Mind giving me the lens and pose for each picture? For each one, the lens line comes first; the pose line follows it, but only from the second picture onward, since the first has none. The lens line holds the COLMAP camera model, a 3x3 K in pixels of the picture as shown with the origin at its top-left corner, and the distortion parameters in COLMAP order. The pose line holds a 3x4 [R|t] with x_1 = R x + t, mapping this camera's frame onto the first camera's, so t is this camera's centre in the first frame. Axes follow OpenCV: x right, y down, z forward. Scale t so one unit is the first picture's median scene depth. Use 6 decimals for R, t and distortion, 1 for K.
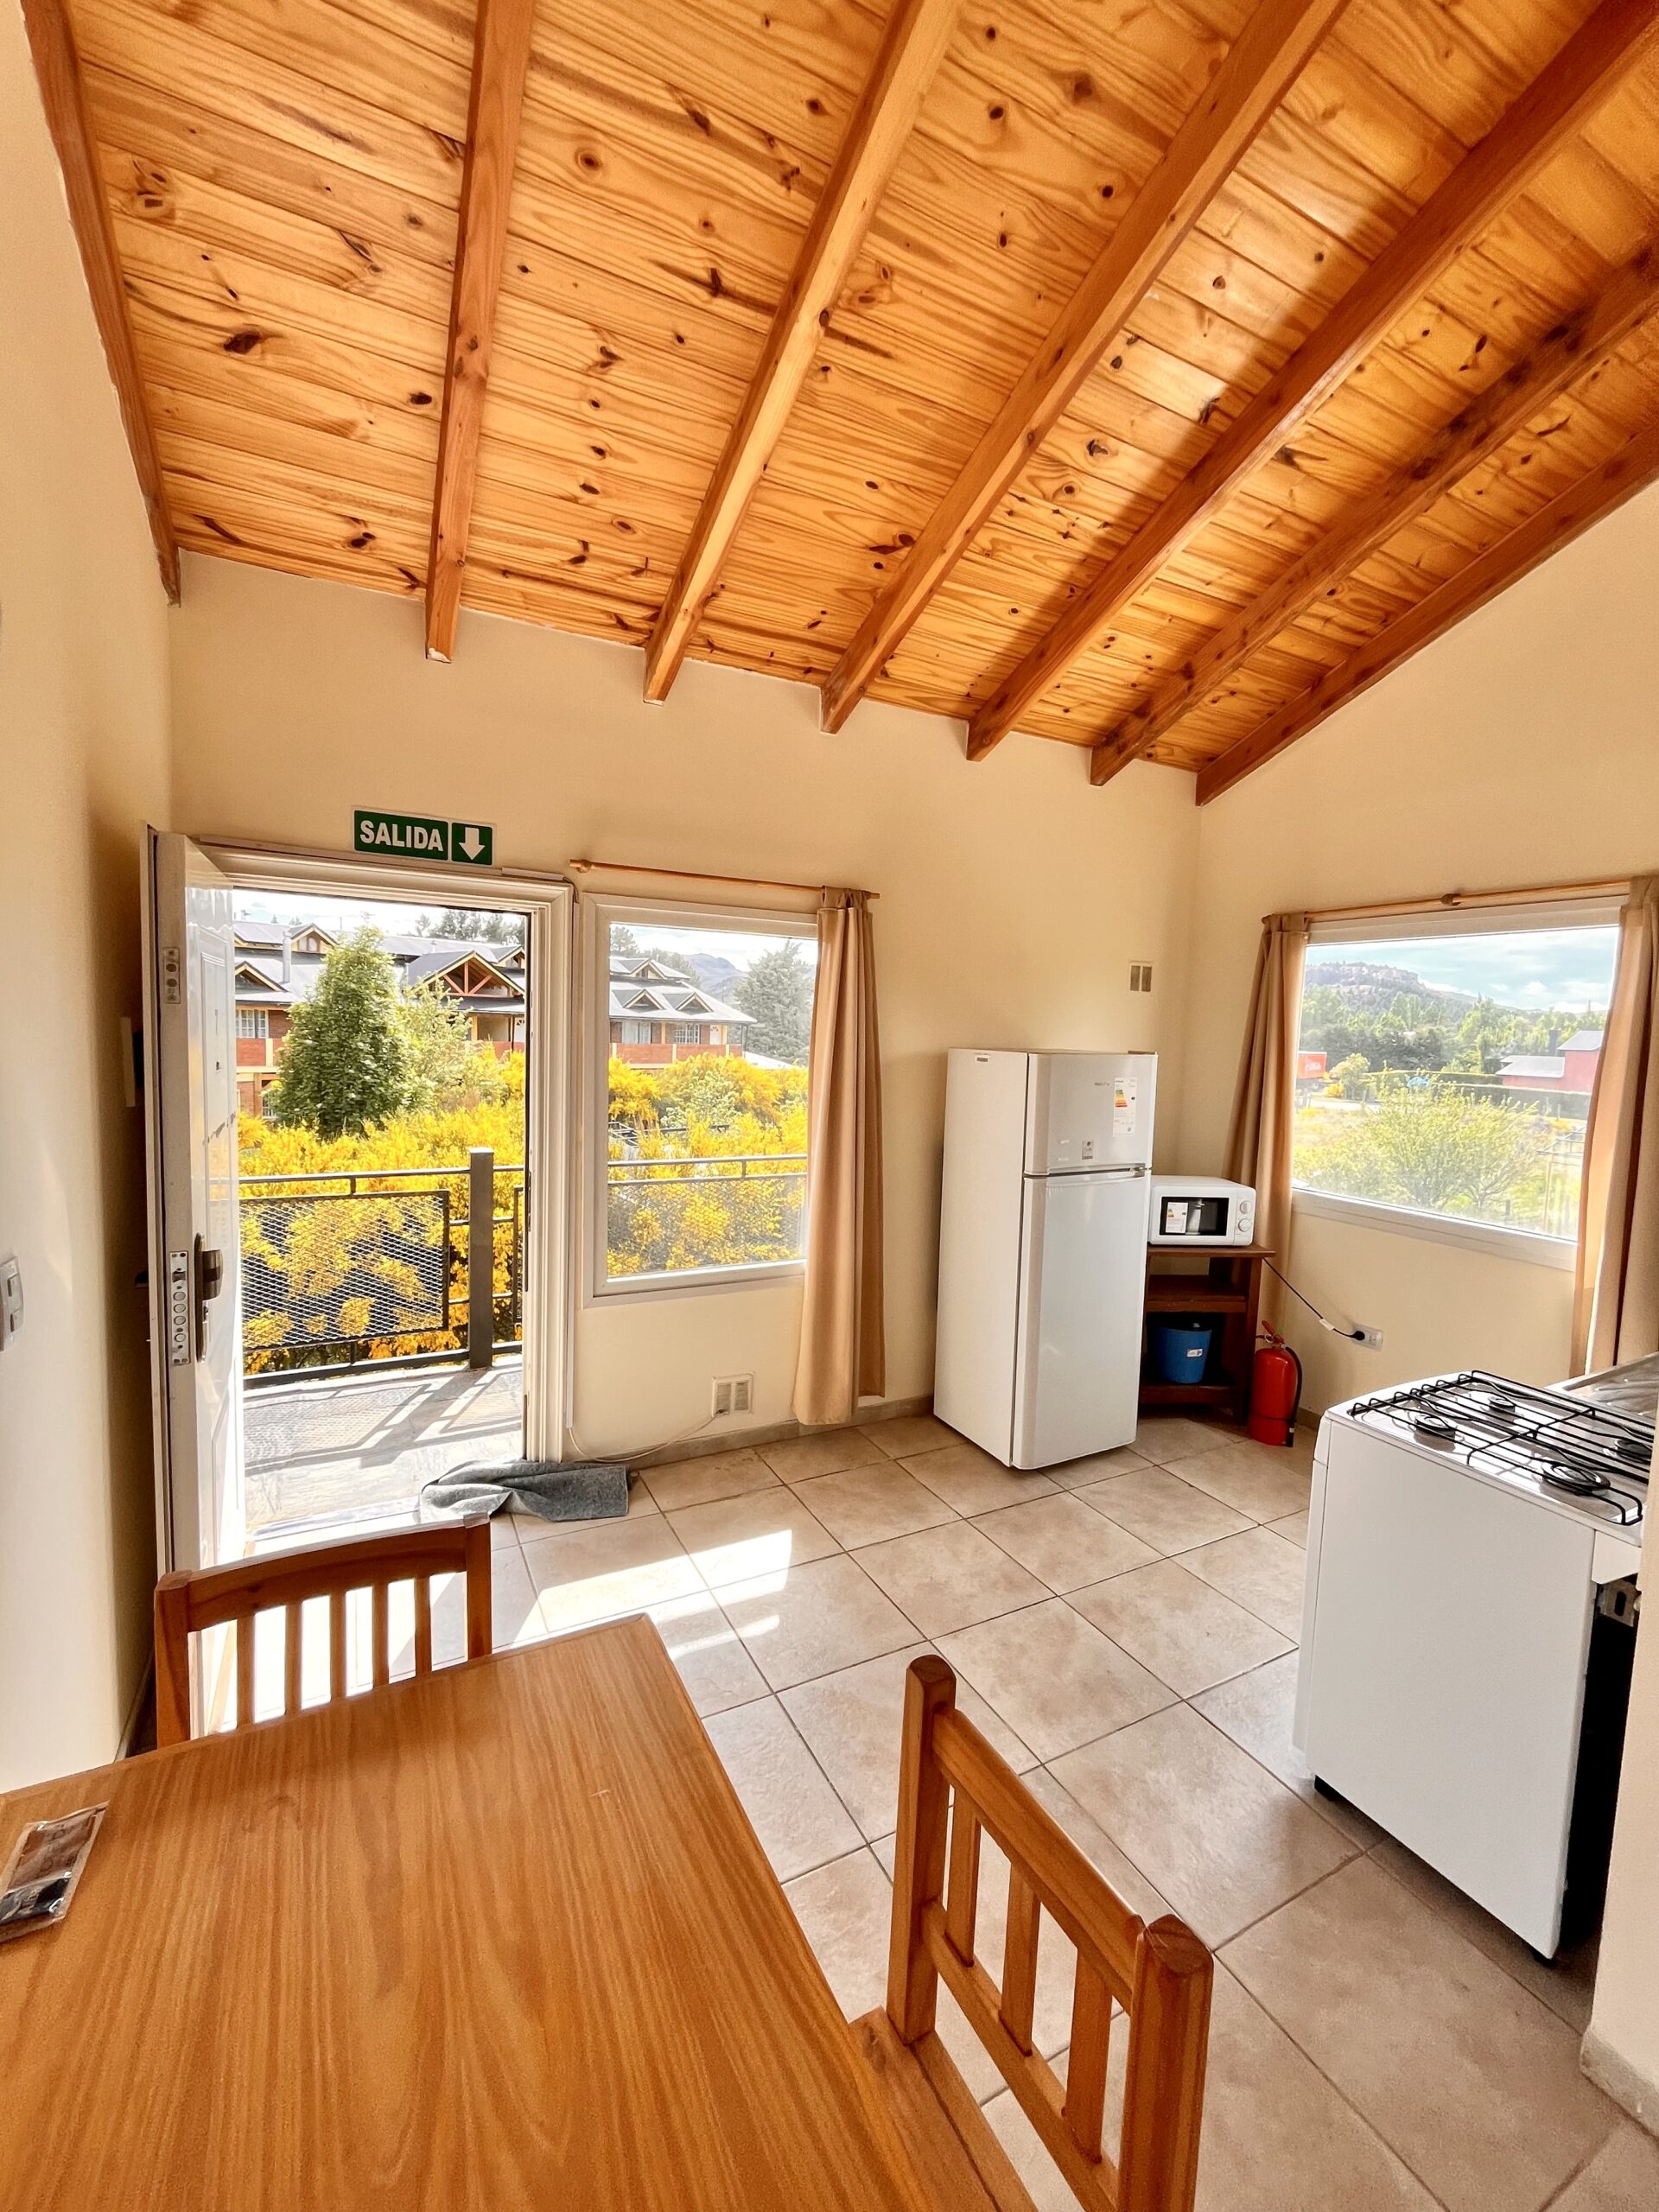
lens RADIAL K [[897.5, 0, 828.6], [0, 897.5, 1099.3], [0, 0, 1]] dist [-0.001486, -0.000584]
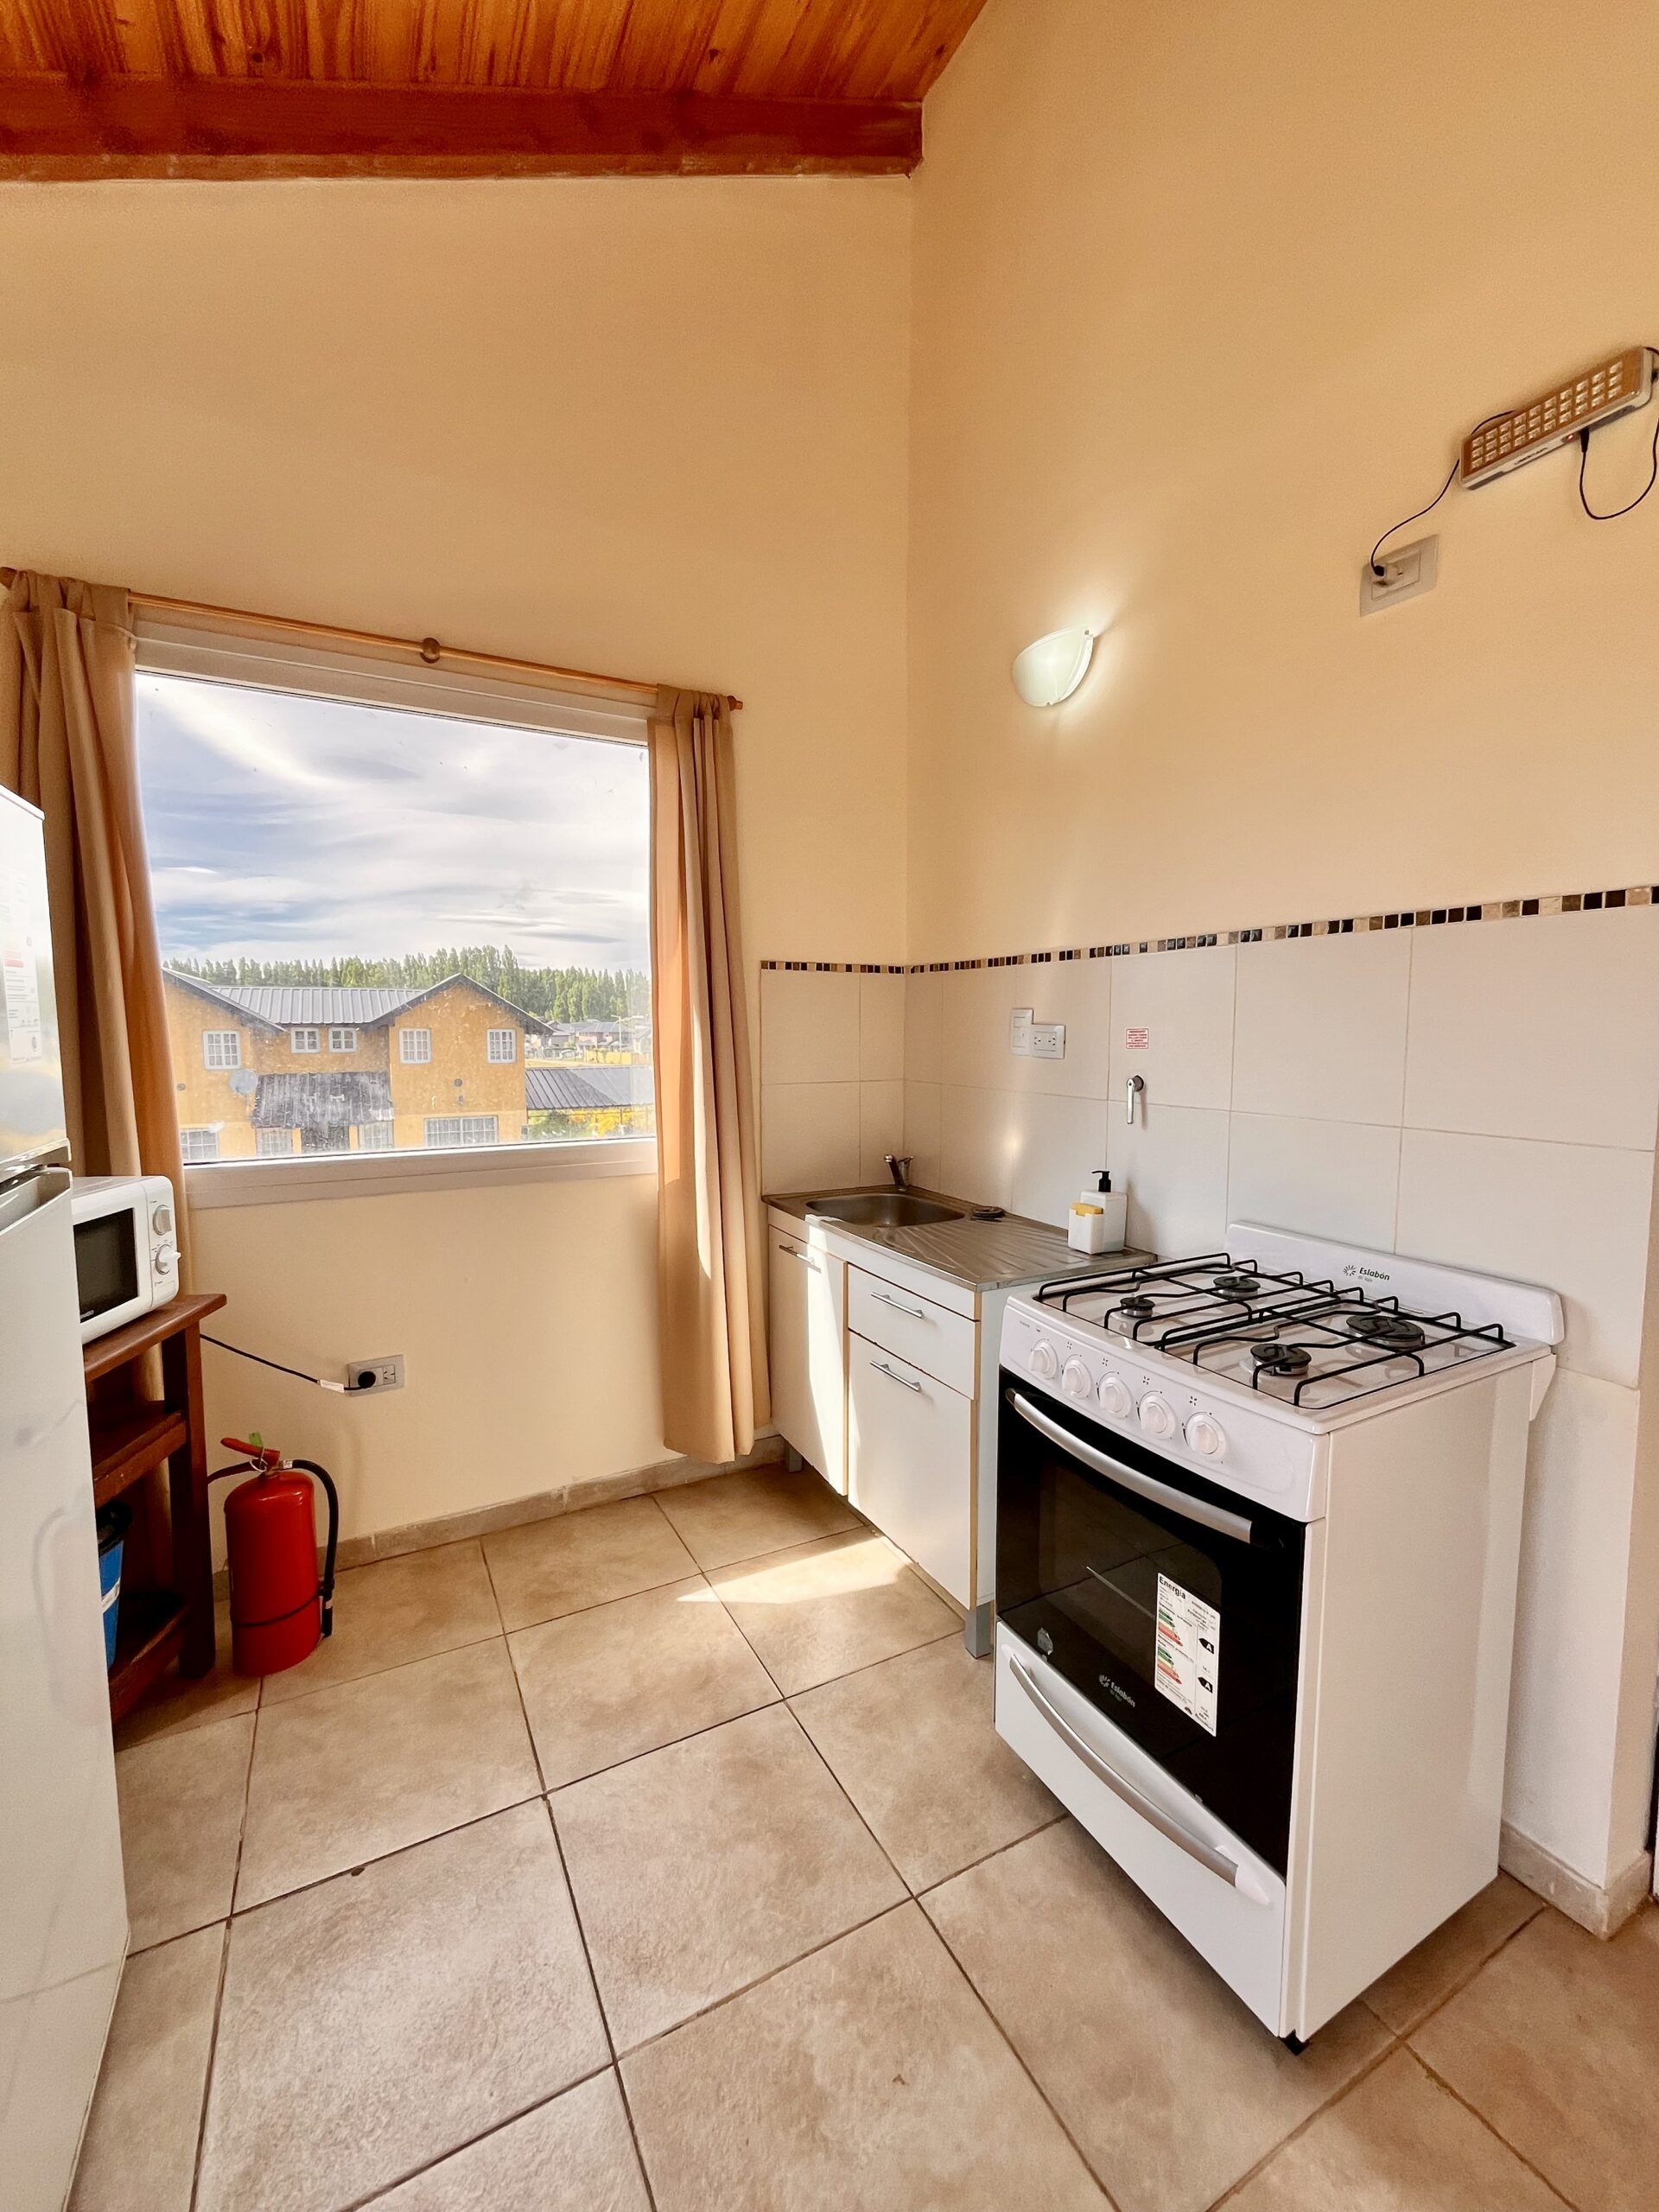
lens RADIAL K [[896.9, 0, 827.8], [0, 896.9, 1100.0], [0, 0, 1]] dist [-0.001907, -0.000158]
pose [[-0.007966, -0.118569, 0.992914, 0.027776], [0.080835, 0.989619, 0.118824, 0.040841], [-0.996696, 0.081209, 0.001701, 0.789355]]
